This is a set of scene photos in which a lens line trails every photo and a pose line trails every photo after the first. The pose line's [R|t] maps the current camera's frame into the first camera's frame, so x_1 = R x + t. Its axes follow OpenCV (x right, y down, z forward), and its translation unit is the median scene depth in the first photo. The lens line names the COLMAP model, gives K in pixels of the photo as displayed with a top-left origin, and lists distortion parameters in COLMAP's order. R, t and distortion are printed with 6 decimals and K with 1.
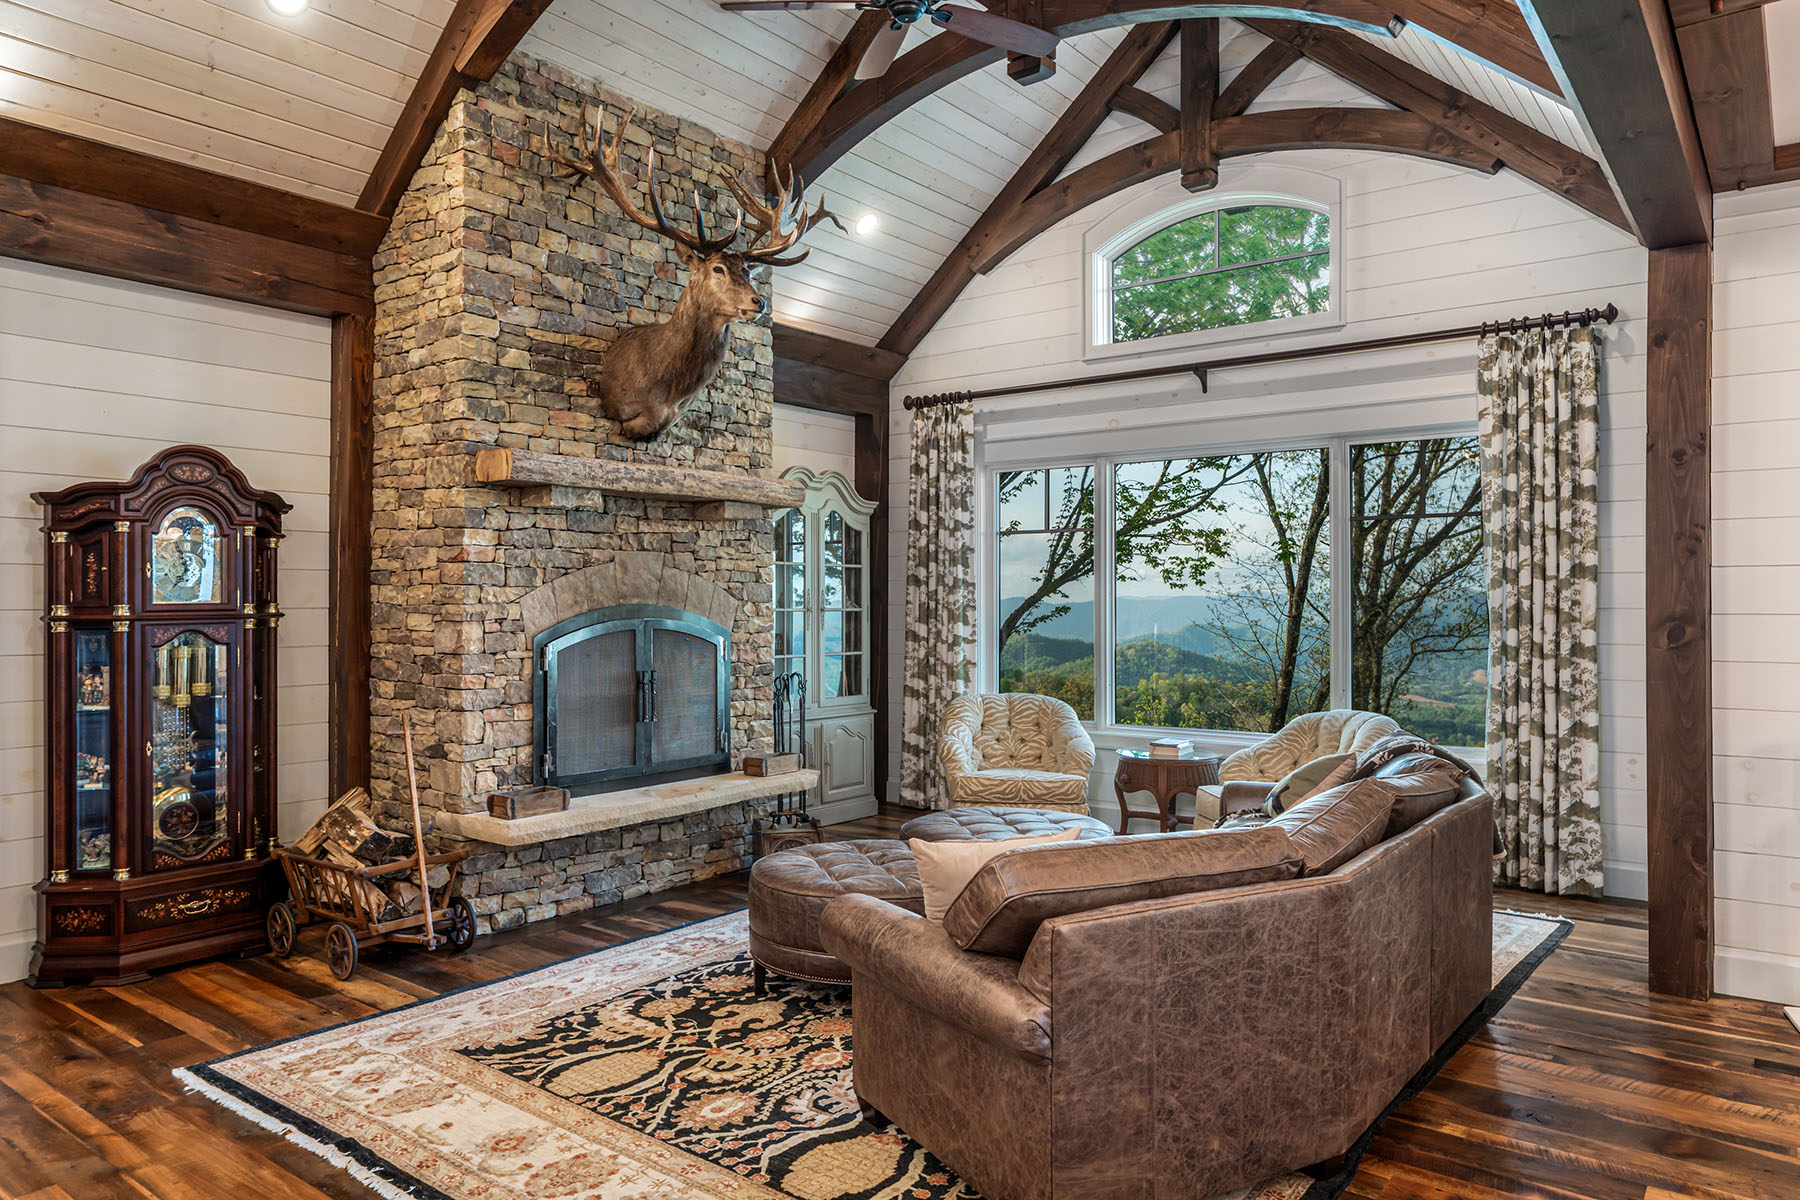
lens RADIAL K [[1191.7, 0, 917.1], [0, 1191.7, 589.9], [0, 0, 1]] dist [0.003207, -0.003173]
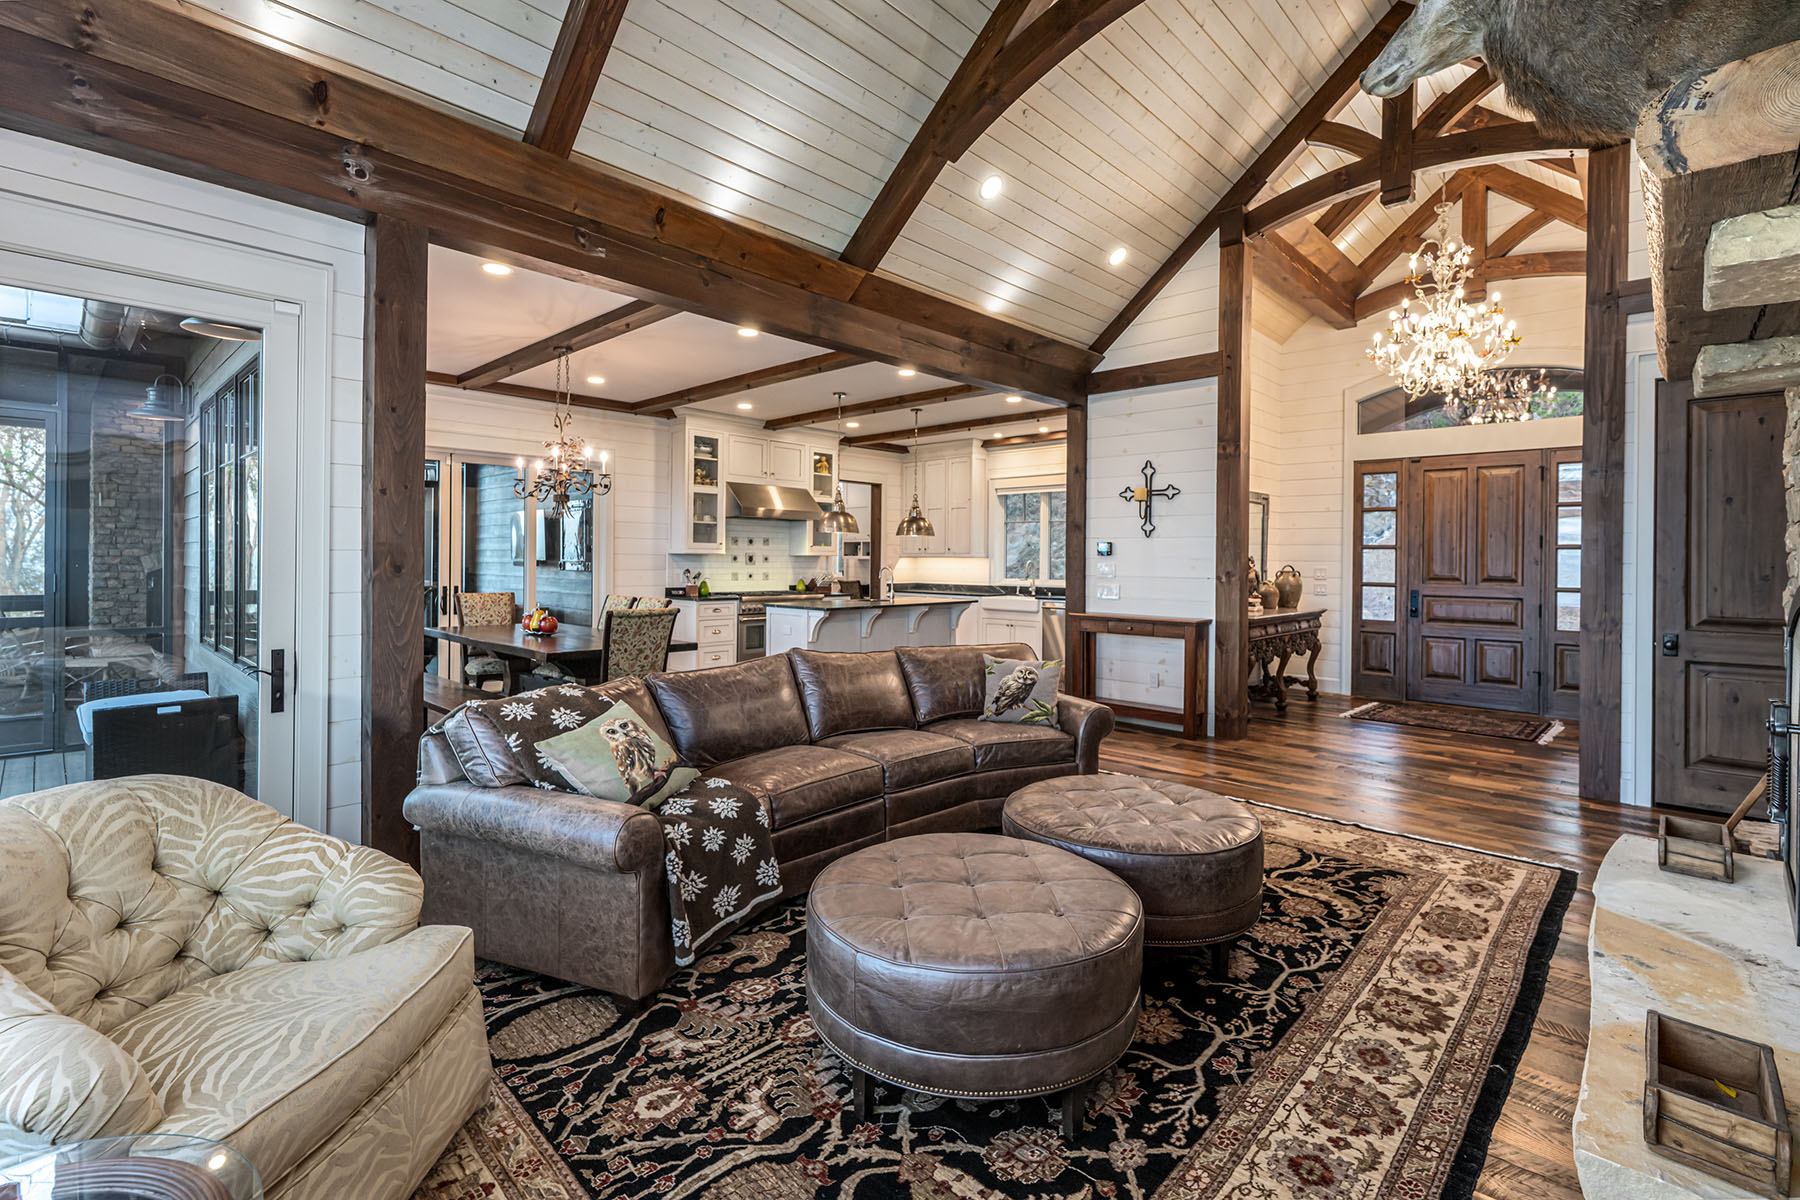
lens RADIAL K [[814.4, 0, 910.6], [0, 814.4, 545.3], [0, 0, 1]] dist [-0.000799, 0.000542]
pose [[-0.993597, -0.009027, 0.112623, 0.060952], [-0.011885, 0.999623, -0.024732, 0.025141], [-0.112357, -0.025912, -0.993330, 1.470473]]
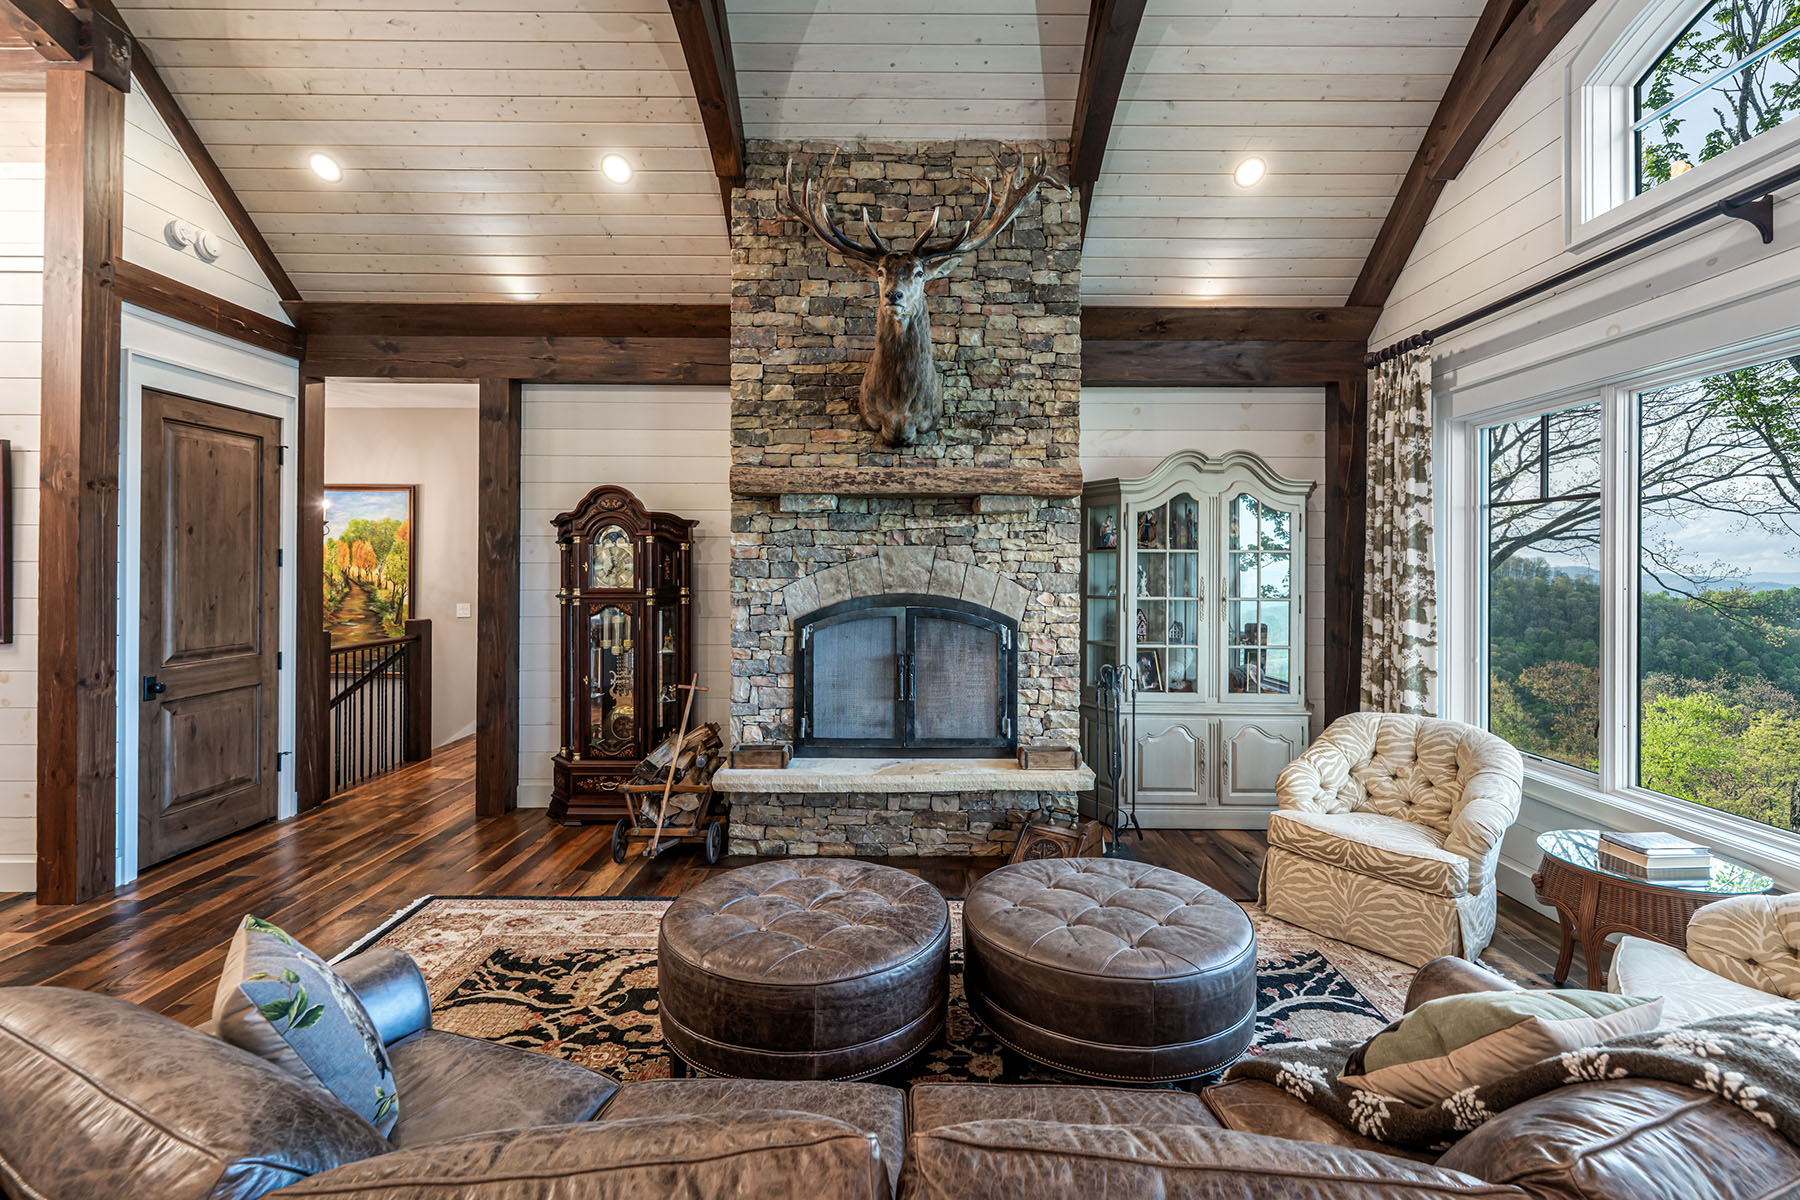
lens RADIAL K [[814.4, 0, 908.3], [0, 814.4, 568.5], [0, 0, 1]] dist [-0.000799, 0.000542]
pose [[0.605797, 0.002097, -0.795617, 0.414210], [0.002523, 0.999986, 0.004557, -0.016368], [0.795615, -0.004768, 0.605783, 0.601292]]
